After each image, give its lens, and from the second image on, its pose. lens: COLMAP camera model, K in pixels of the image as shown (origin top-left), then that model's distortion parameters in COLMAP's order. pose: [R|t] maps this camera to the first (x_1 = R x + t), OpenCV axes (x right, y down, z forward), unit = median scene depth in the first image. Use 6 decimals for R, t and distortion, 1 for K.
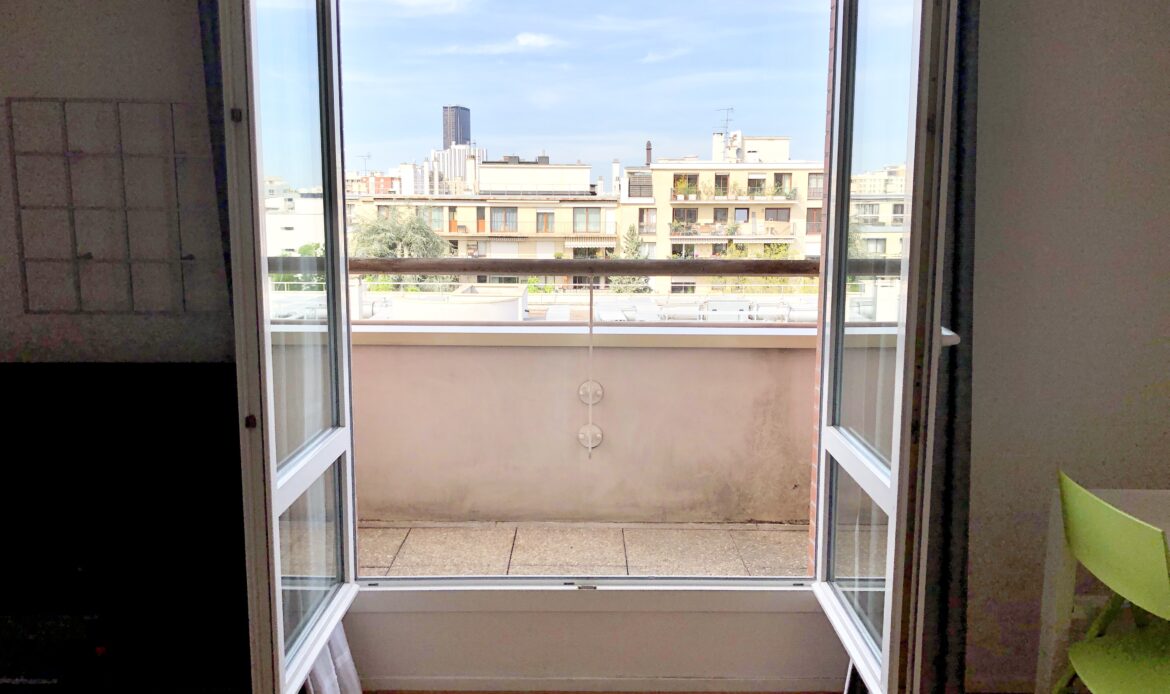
lens RADIAL K [[974.6, 0, 584.8], [0, 974.6, 338.5], [0, 0, 1]] dist [0.076718, -0.083714]
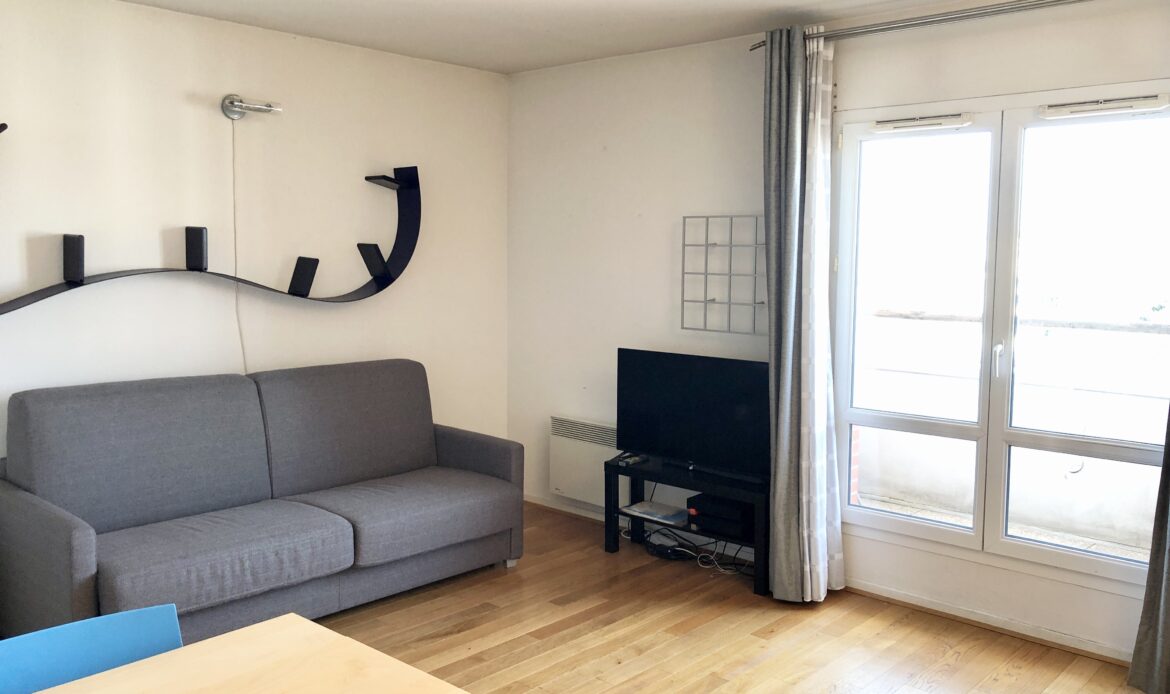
lens RADIAL K [[974.6, 0, 586.3], [0, 974.6, 347.6], [0, 0, 1]] dist [0.076718, -0.083714]
pose [[0.737082, 0.072838, -0.671866, 0.553611], [-0.105273, 0.994414, -0.007685, 0.043670], [0.667553, 0.076394, 0.740632, -0.497322]]
